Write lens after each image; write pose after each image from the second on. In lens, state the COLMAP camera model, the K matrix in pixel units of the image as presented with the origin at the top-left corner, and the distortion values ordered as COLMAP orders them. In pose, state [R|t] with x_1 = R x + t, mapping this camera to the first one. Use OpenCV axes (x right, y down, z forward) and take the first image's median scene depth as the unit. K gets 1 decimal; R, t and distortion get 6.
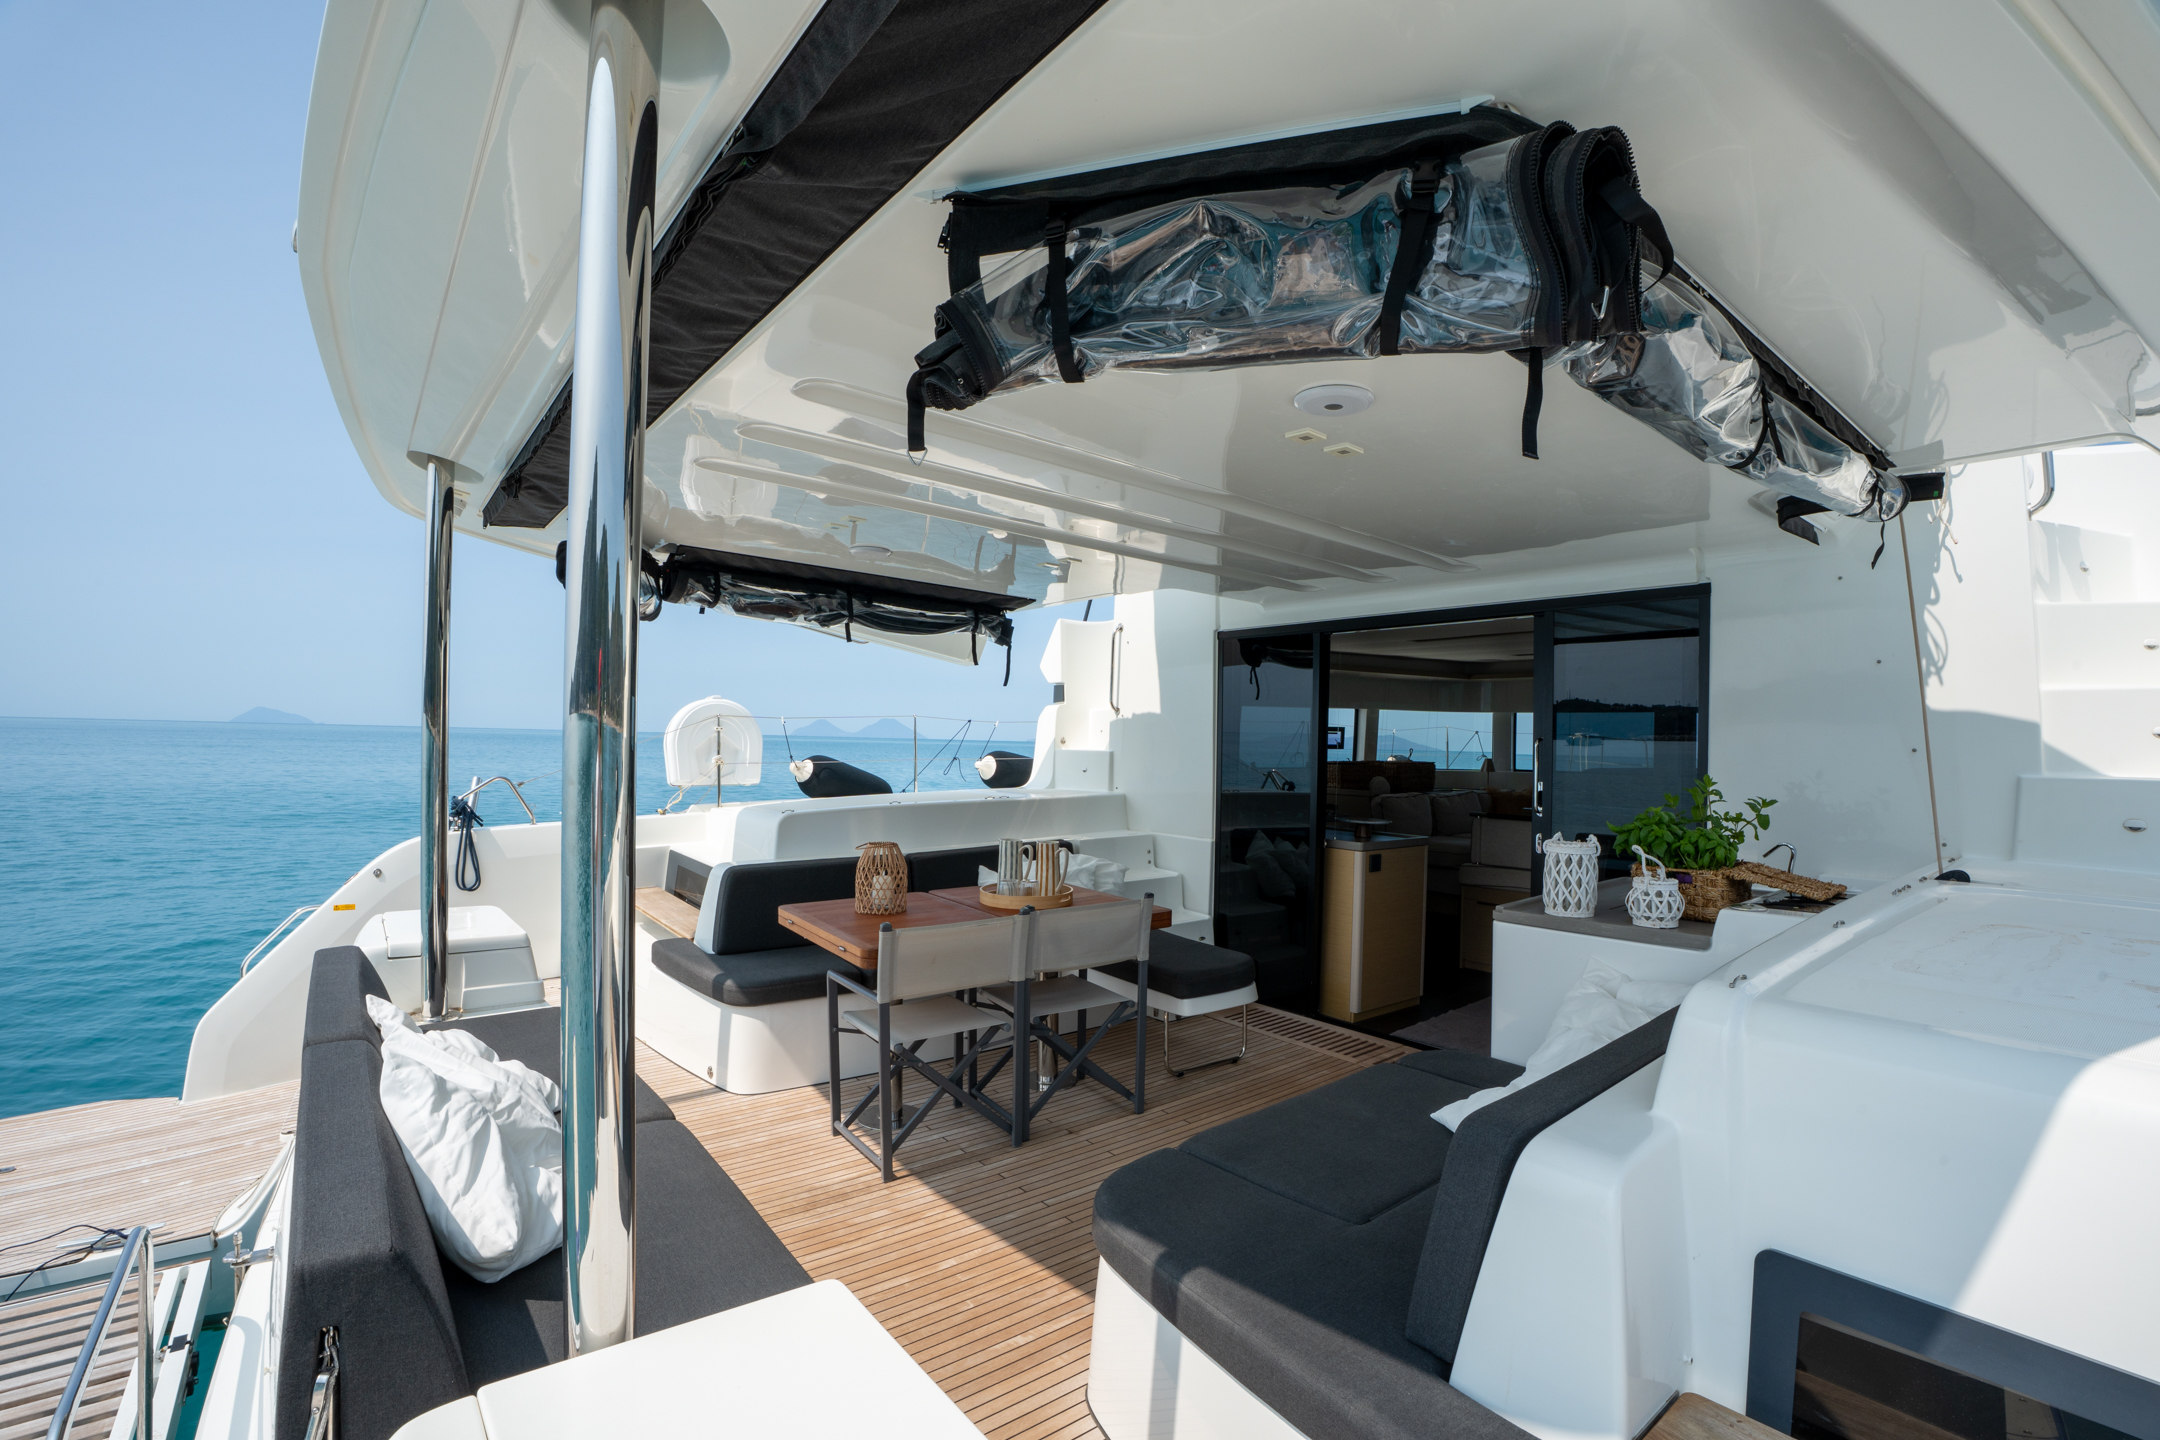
lens RADIAL K [[993.1, 0, 1071.5], [0, 993.1, 723.7], [0, 0, 1]] dist [-0.082880, 0.031970]
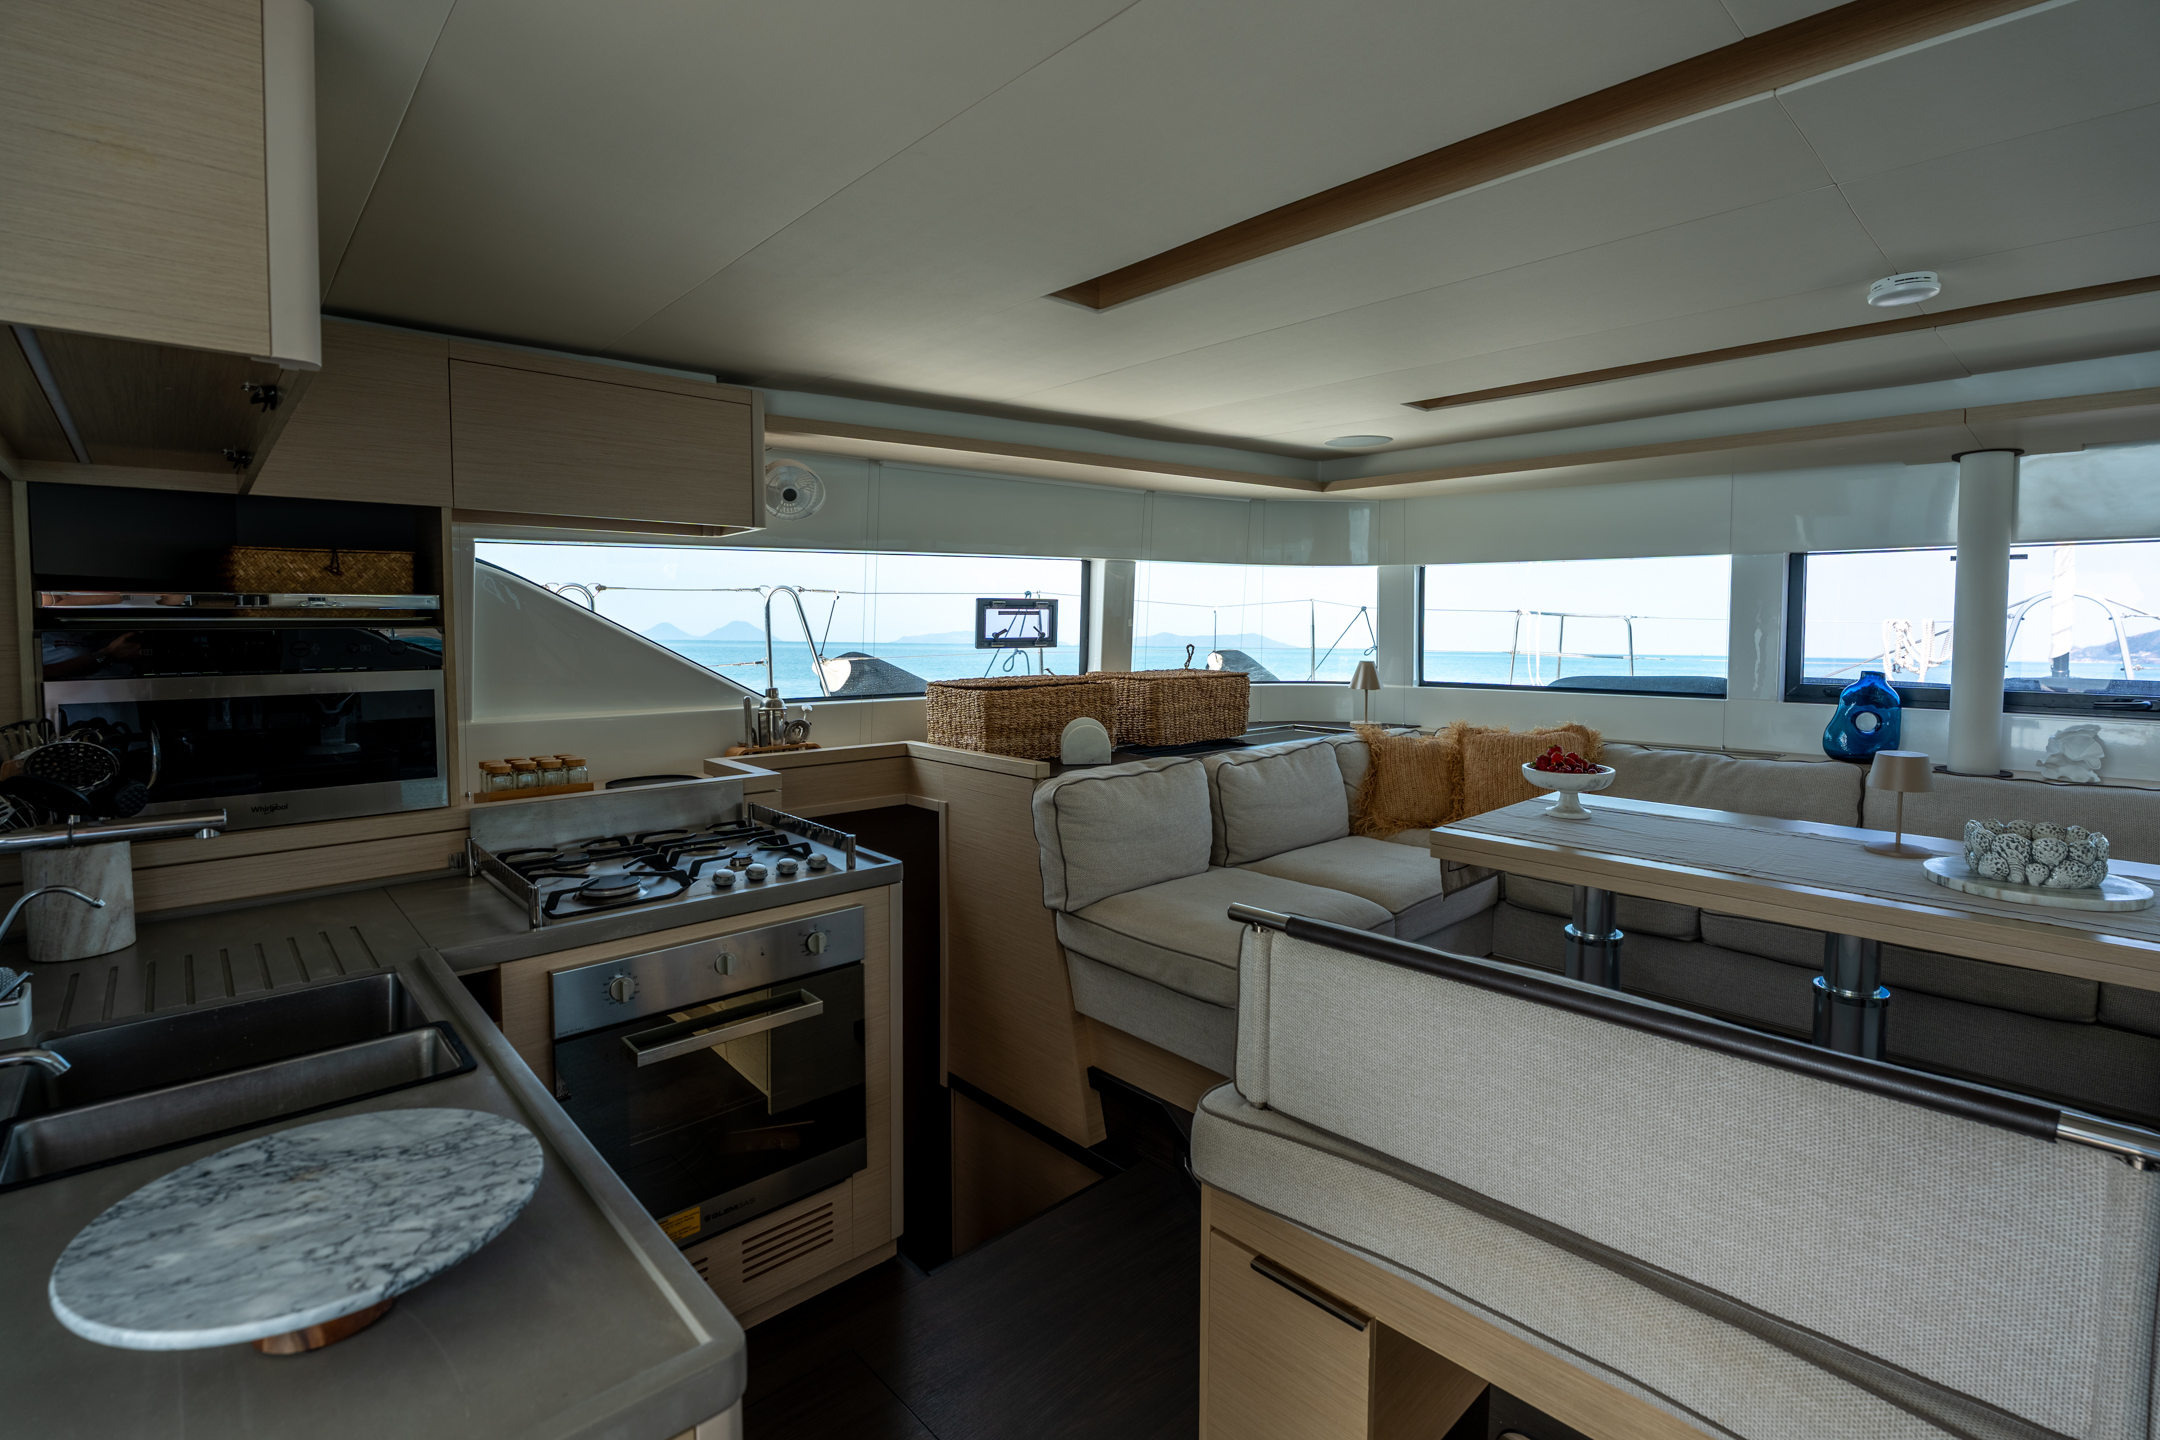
lens RADIAL K [[996.5, 0, 1097.8], [0, 996.5, 676.4], [0, 0, 1]] dist [-0.012587, -0.000240]
pose [[0.994764, -0.021368, 0.099945, 0.520691], [0.014558, 0.997553, 0.068380, 0.015716], [-0.101161, -0.066567, 0.992641, 1.118055]]
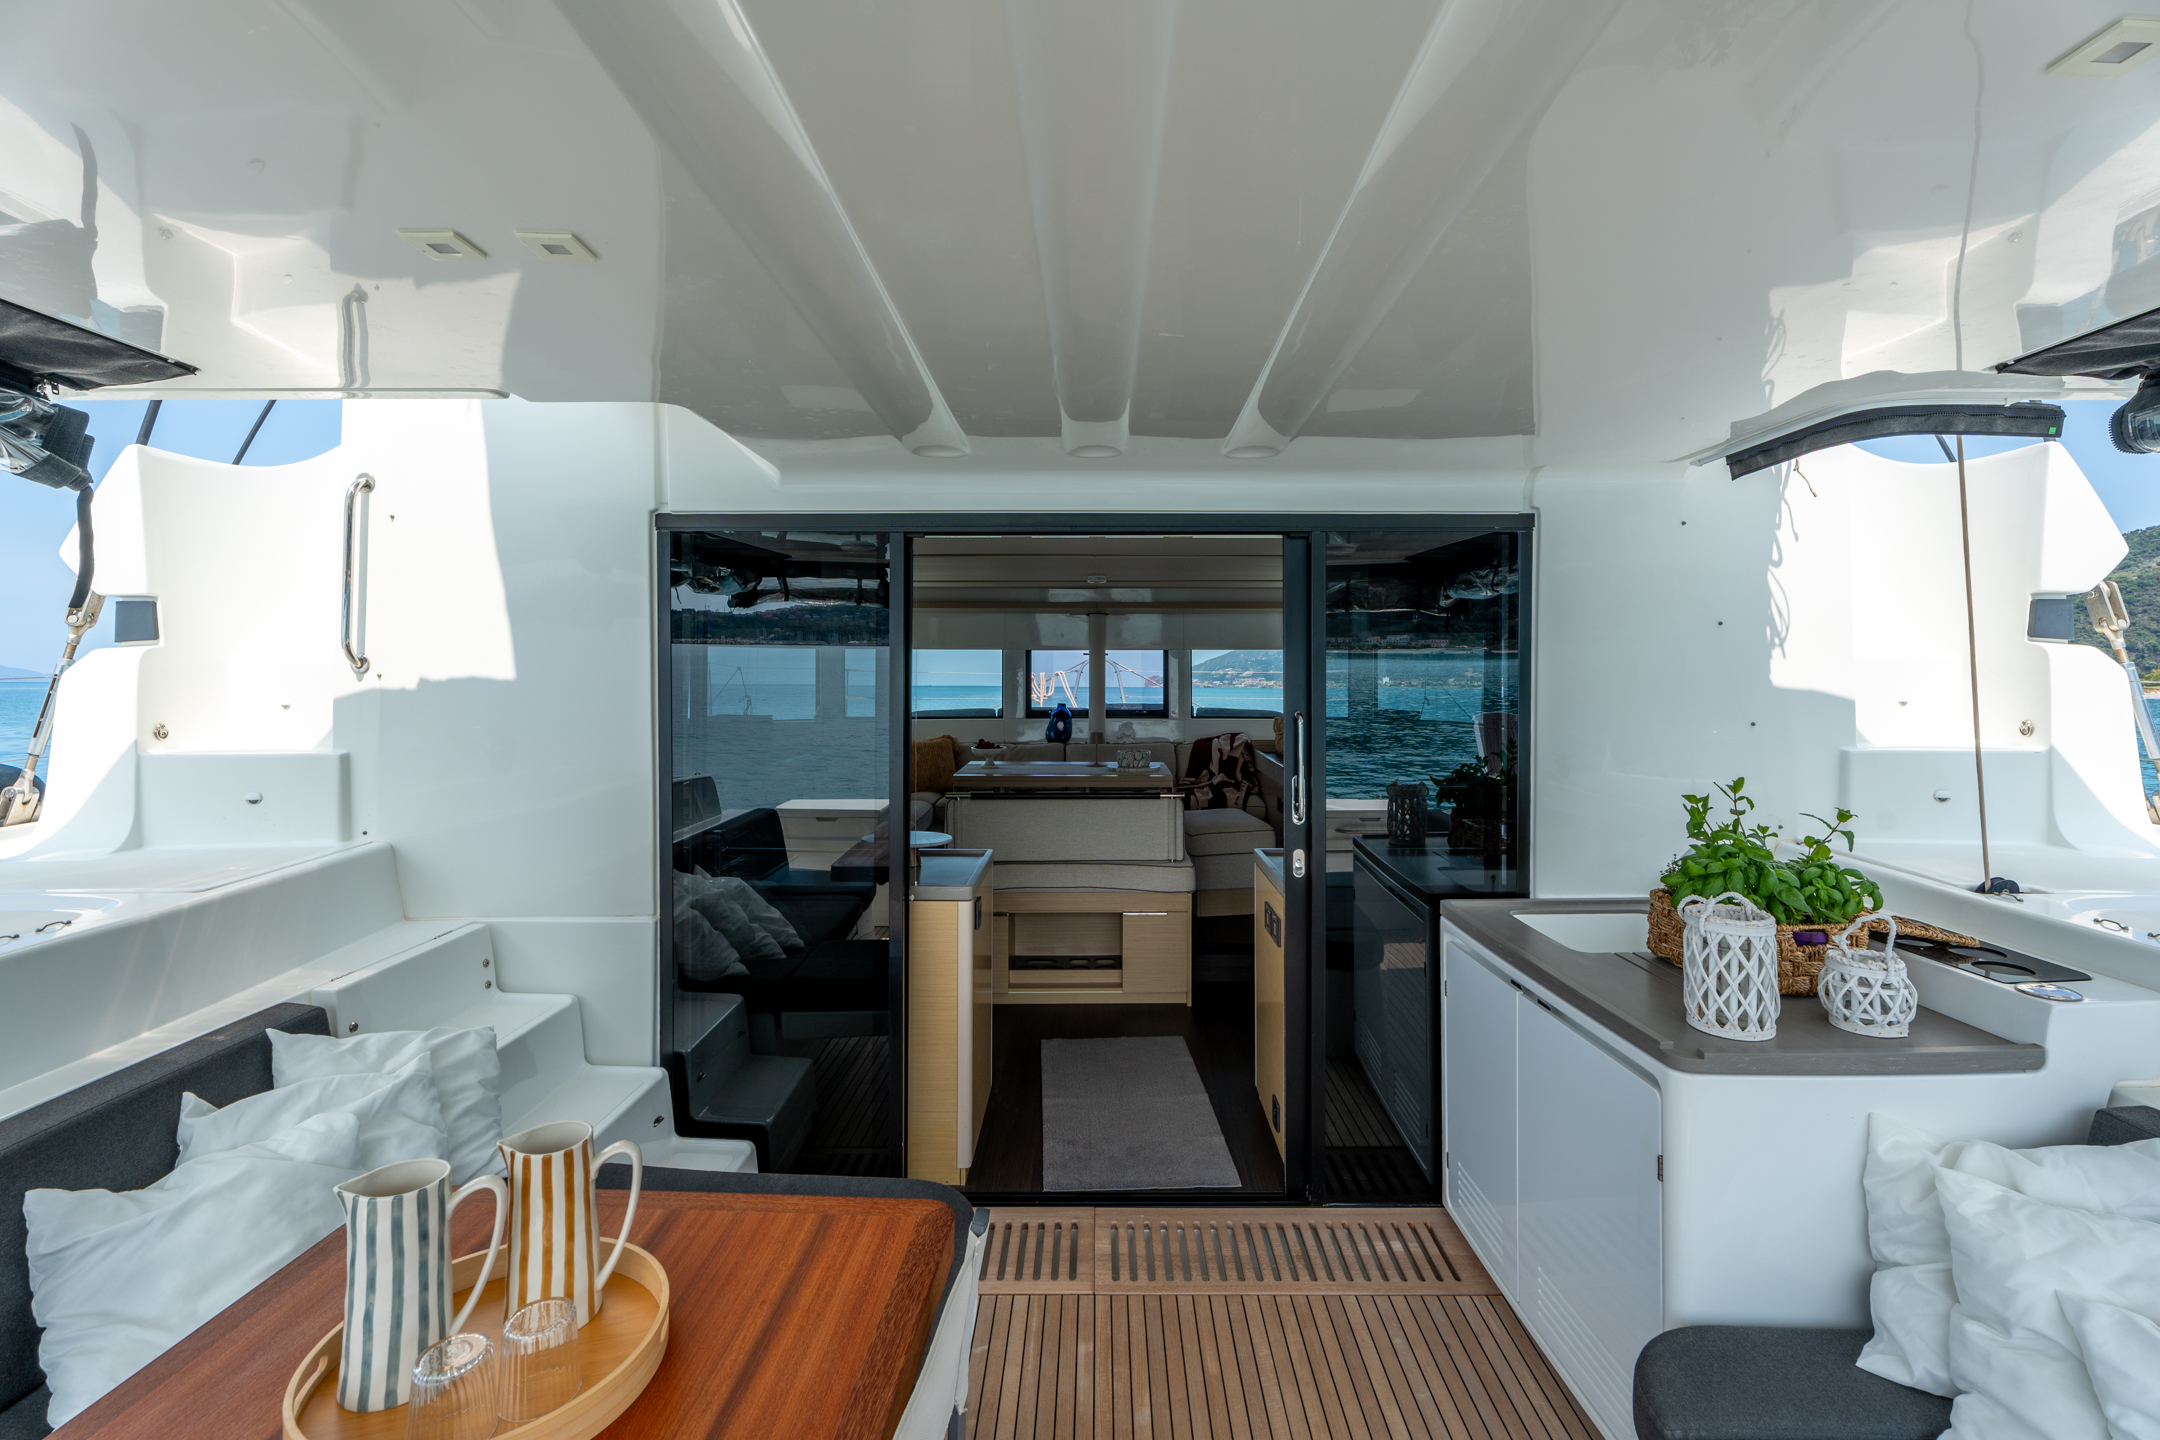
lens RADIAL K [[975.7, 0, 1101.1], [0, 975.7, 676.0], [0, 0, 1]] dist [0.001781, -0.000795]
pose [[0.603520, -0.025879, 0.796928, -0.162786], [-0.002253, 0.999414, 0.034161, -0.036671], [-0.797345, -0.022412, 0.603108, 0.701248]]
